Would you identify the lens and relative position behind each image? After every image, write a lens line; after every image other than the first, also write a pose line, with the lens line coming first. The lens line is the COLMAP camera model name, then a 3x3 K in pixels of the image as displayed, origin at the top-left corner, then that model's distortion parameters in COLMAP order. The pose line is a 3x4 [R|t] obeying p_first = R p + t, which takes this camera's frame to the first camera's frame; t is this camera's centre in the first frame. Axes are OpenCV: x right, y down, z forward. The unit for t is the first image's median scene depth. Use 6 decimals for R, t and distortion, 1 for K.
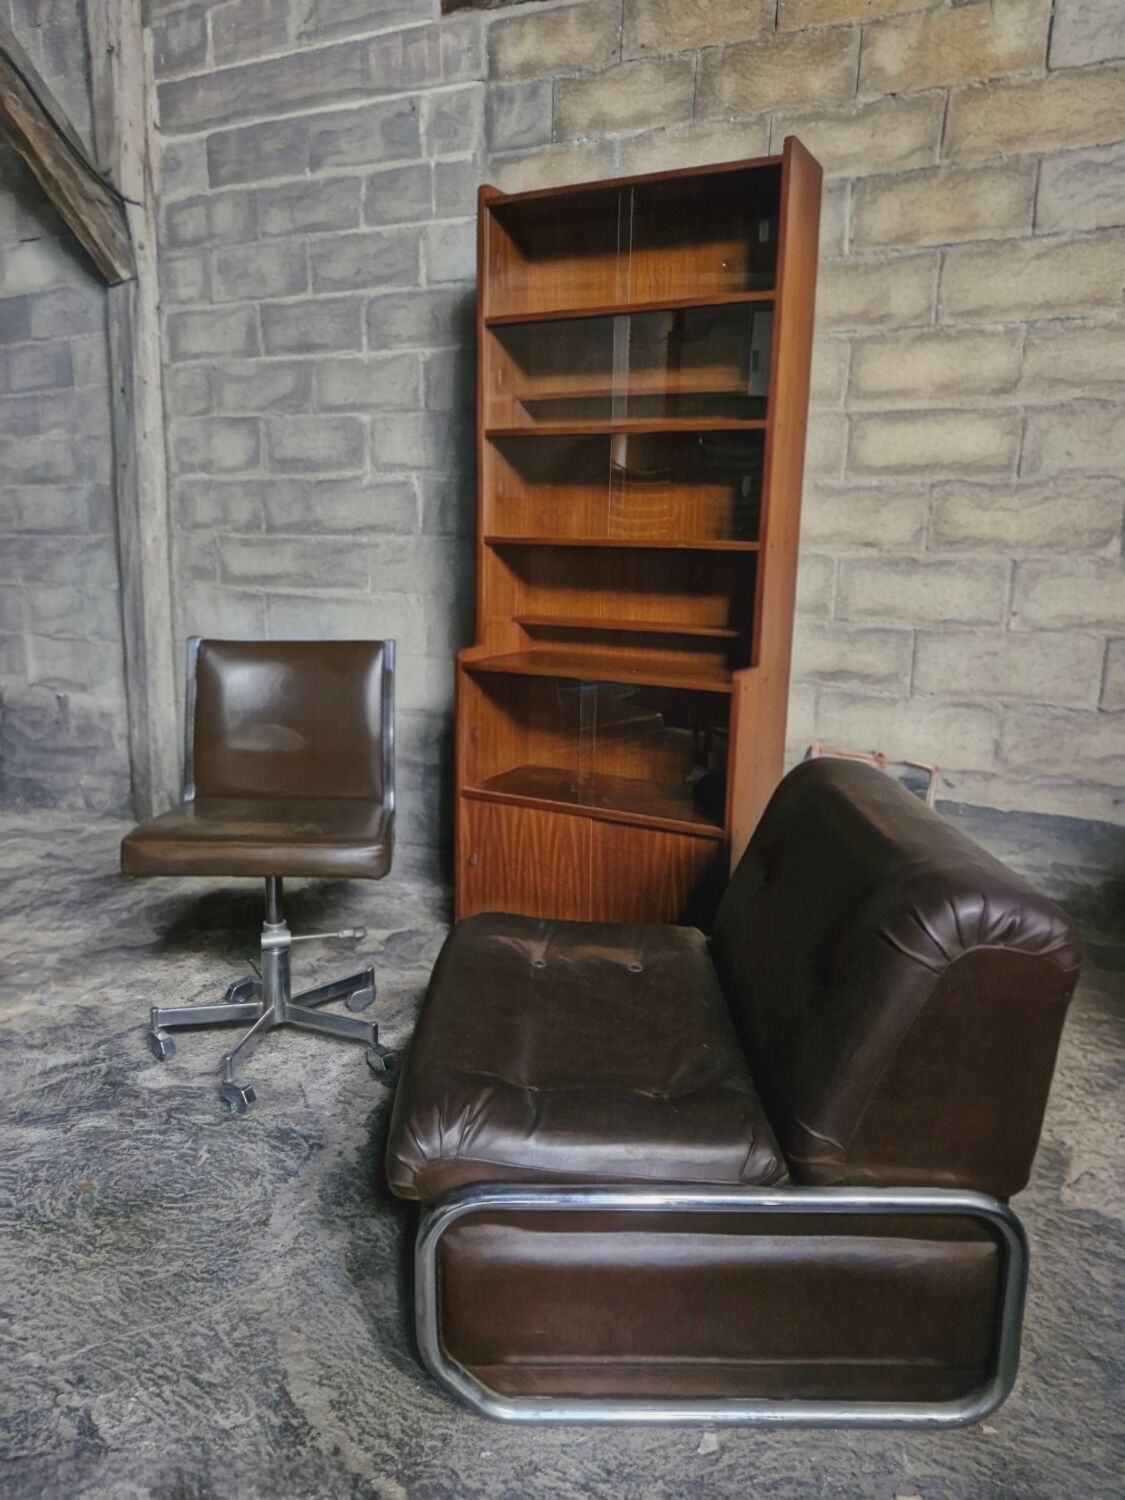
lens RADIAL K [[1020.7, 0, 567.2], [0, 1020.7, 738.3], [0, 0, 1]] dist [0.043322, -0.022485]
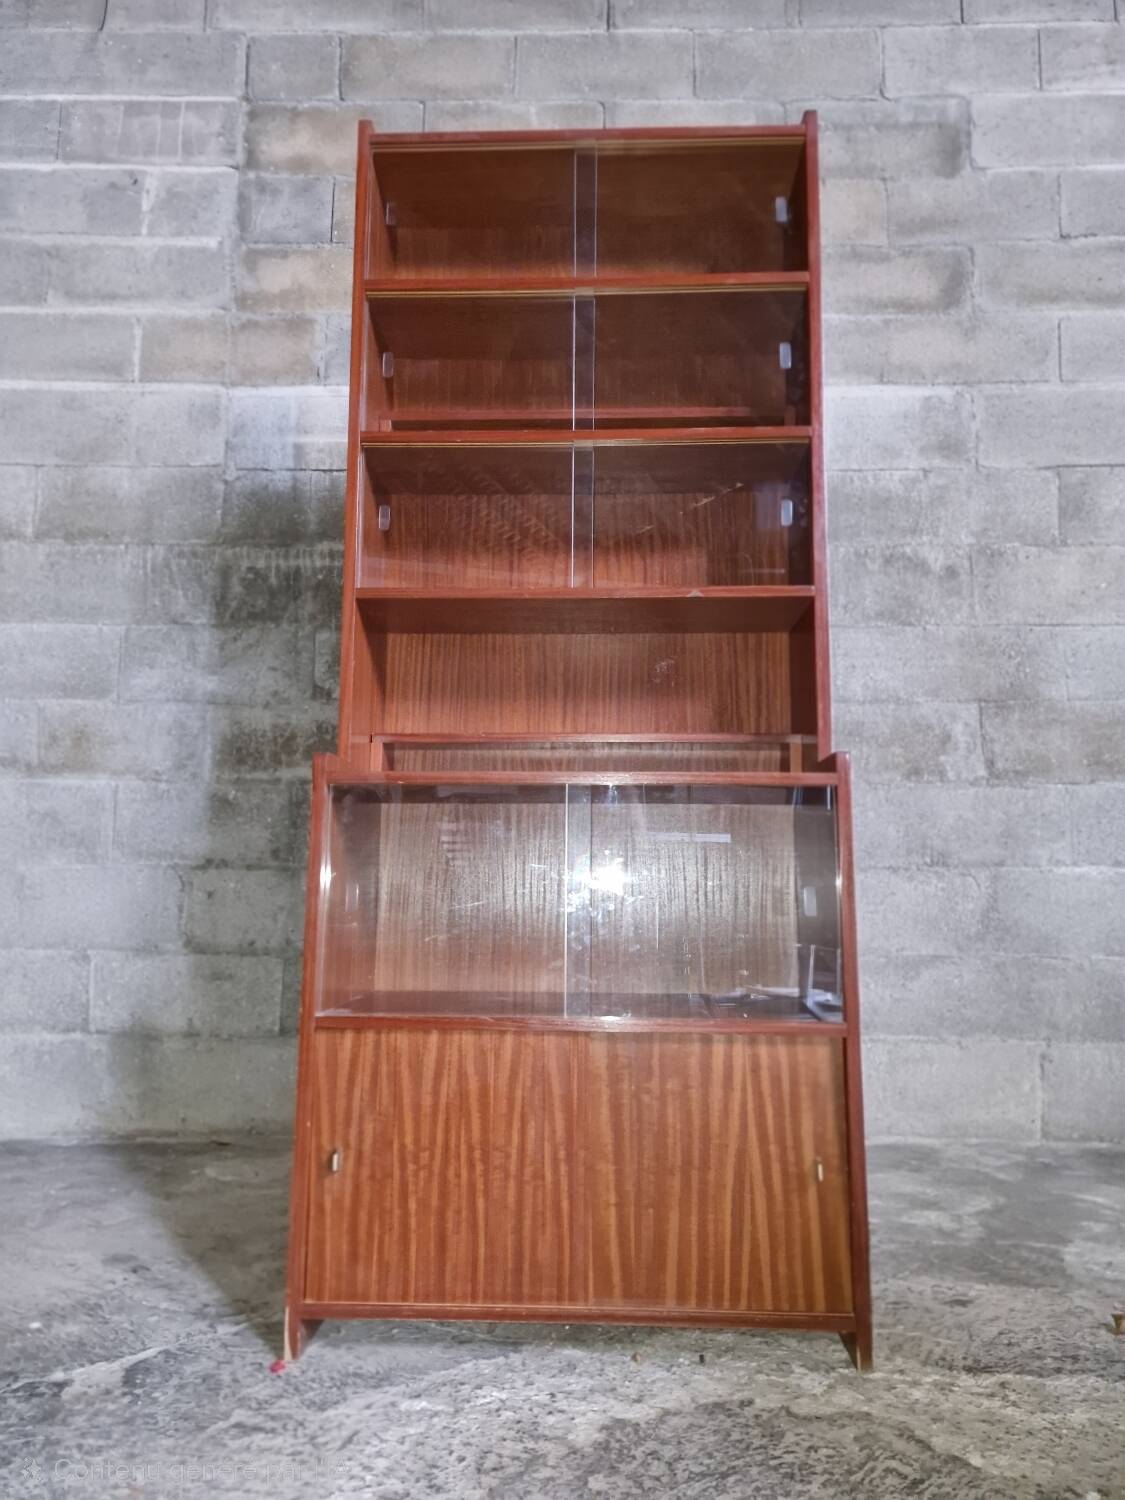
lens RADIAL K [[1020.7, 0, 567.2], [0, 1020.7, 738.3], [0, 0, 1]] dist [0.043322, -0.022485]
pose [[0.904085, 0.048154, 0.424631, -0.171560], [0.099762, 0.942397, -0.319275, 0.076358], [-0.415545, 0.331013, 0.847203, 0.348260]]
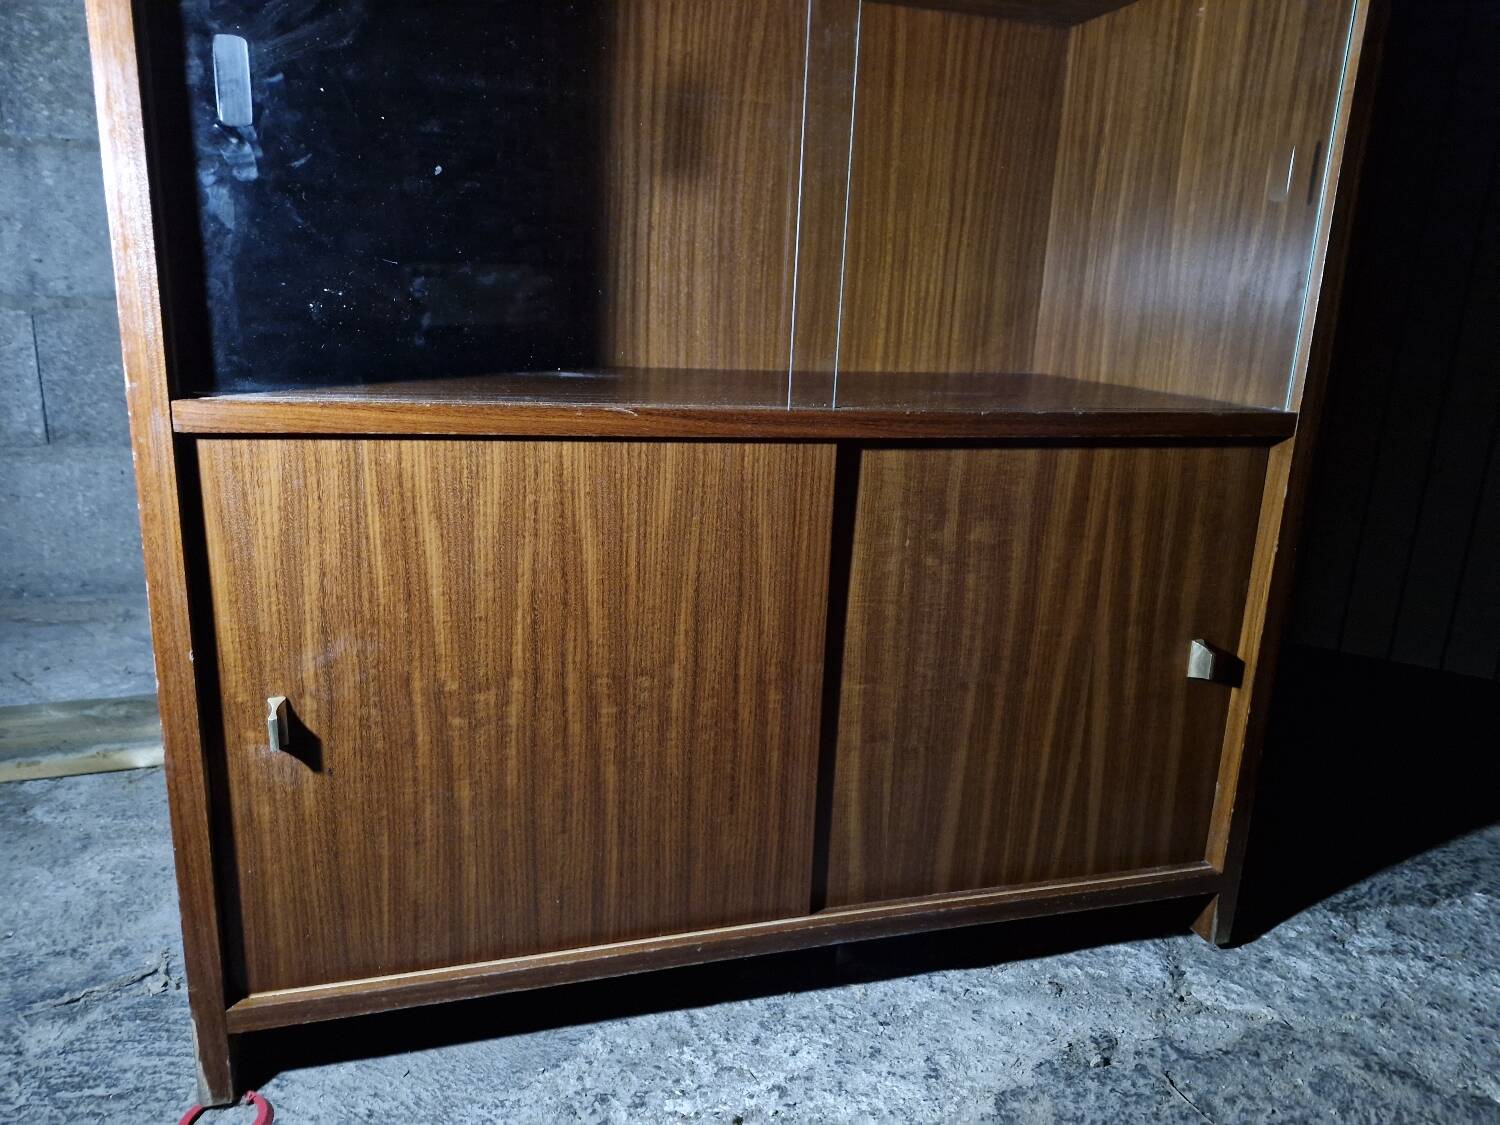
lens RADIAL K [[1020.7, 0, 750.0], [0, 1020.7, 562.5], [0, 0, 1]] dist [0.043322, -0.022485]
pose [[0.725283, -0.159134, 0.669806, -0.127468], [0.121753, 0.987232, 0.102712, 0.058640], [-0.677599, 0.007056, 0.735398, 0.603617]]
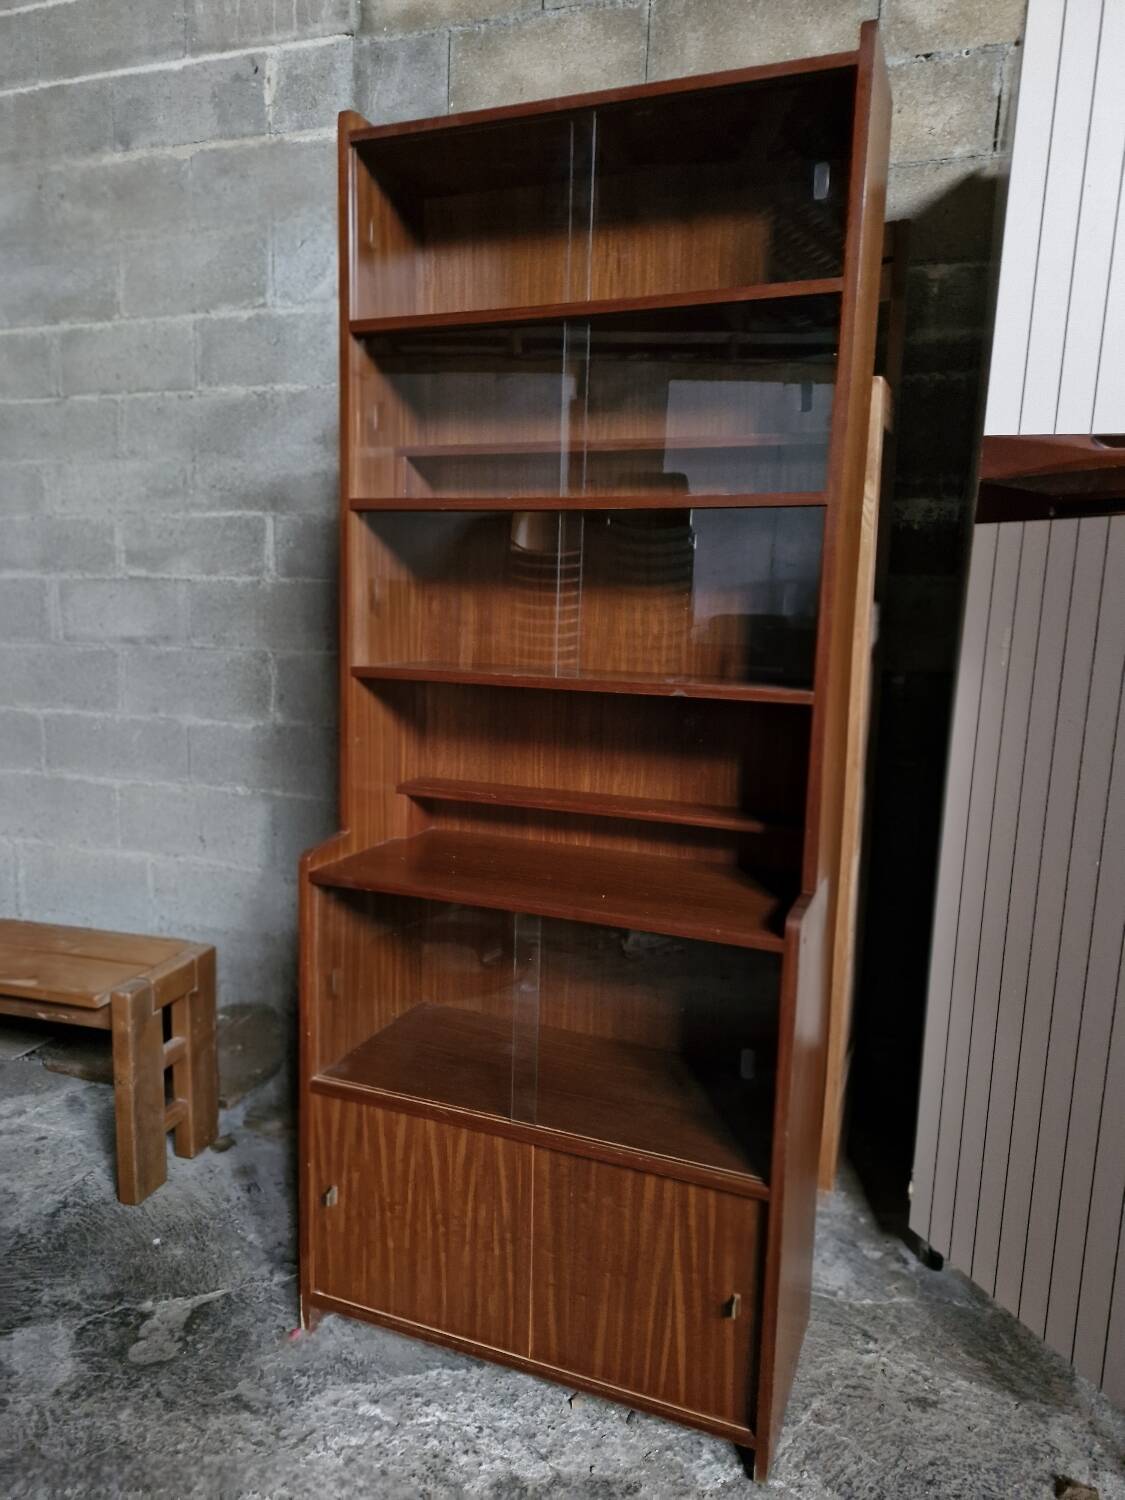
lens RADIAL K [[1040.3, 0, 562.5], [0, 1040.3, 750.0], [0, 0, 1]] dist [0.013195, 0.003620]
pose [[0.994456, -0.007404, 0.104894, -0.014828], [0.013938, 0.997998, -0.061694, -0.082169], [-0.104227, 0.062814, 0.992568, 0.280265]]
